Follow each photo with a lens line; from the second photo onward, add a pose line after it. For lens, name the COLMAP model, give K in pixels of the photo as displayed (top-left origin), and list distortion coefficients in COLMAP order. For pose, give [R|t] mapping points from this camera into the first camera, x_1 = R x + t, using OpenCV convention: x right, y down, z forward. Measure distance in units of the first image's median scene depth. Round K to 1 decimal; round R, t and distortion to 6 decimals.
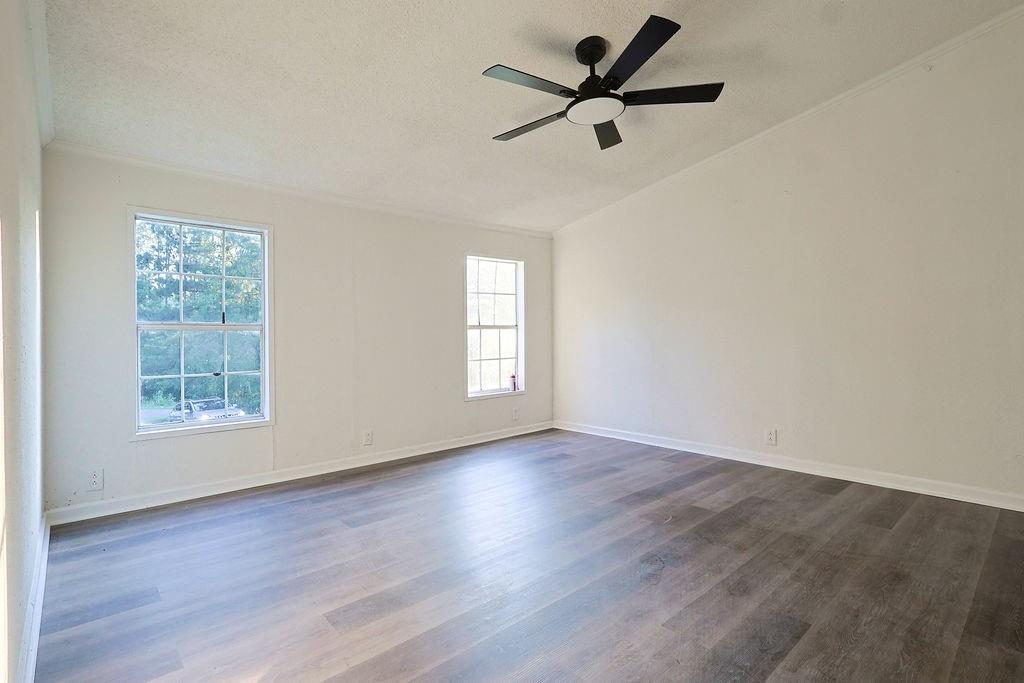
lens RADIAL K [[486.6, 0, 512.0], [0, 486.6, 338.5], [0, 0, 1]] dist [-0.001439, 0.000257]
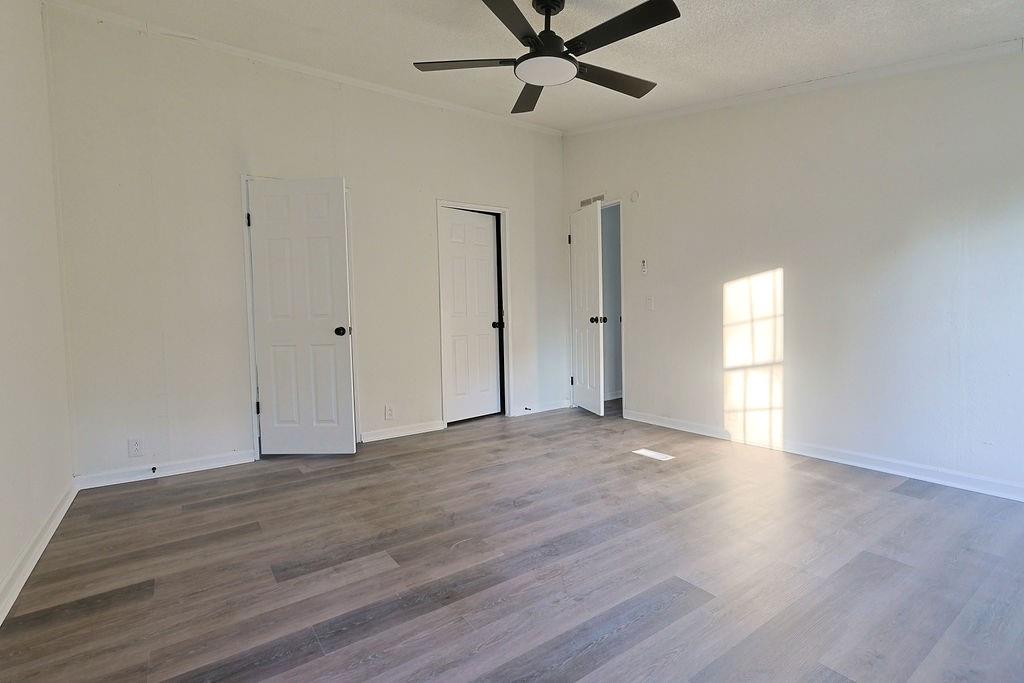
lens RADIAL K [[486.6, 0, 512.0], [0, 486.6, 340.9], [0, 0, 1]] dist [-0.001439, 0.000257]
pose [[-0.992096, 0.030467, 0.121730, 0.133472], [0.037312, 0.997824, 0.054356, -0.008646], [-0.119809, 0.058469, -0.991074, 1.885989]]
